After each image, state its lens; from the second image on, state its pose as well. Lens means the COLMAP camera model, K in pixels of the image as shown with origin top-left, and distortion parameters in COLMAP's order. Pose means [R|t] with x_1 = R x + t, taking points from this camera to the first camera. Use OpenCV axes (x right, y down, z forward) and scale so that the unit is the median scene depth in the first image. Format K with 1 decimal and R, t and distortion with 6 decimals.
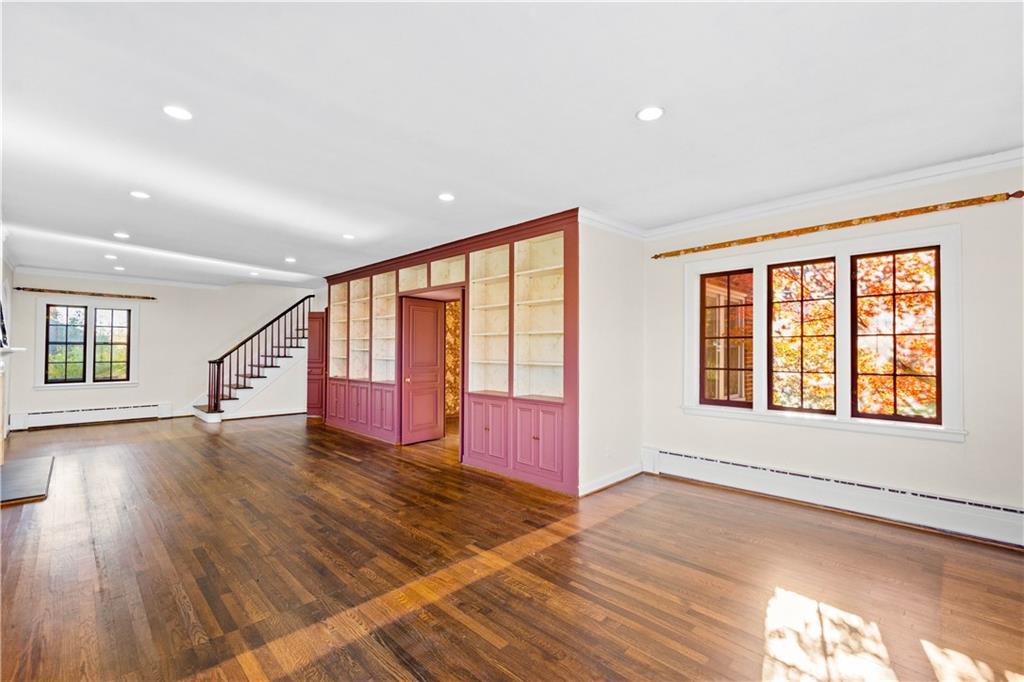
lens RADIAL K [[448.1, 0, 509.7], [0, 448.1, 343.3], [0, 0, 1]] dist [-0.001322, -0.000291]
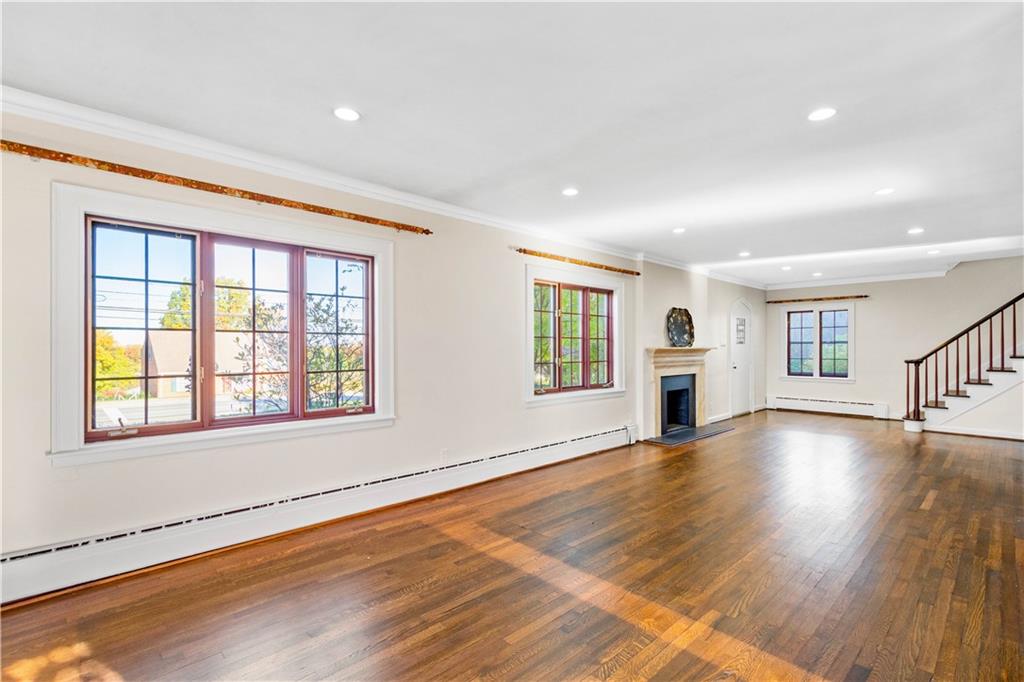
lens RADIAL K [[448.1, 0, 507.3], [0, 448.1, 347.6], [0, 0, 1]] dist [-0.001322, -0.000291]
pose [[-0.026584, -0.005301, -0.999633, 0.373399], [0.017741, 0.999826, -0.005774, 0.008862], [0.999489, -0.017888, -0.026486, 0.390177]]
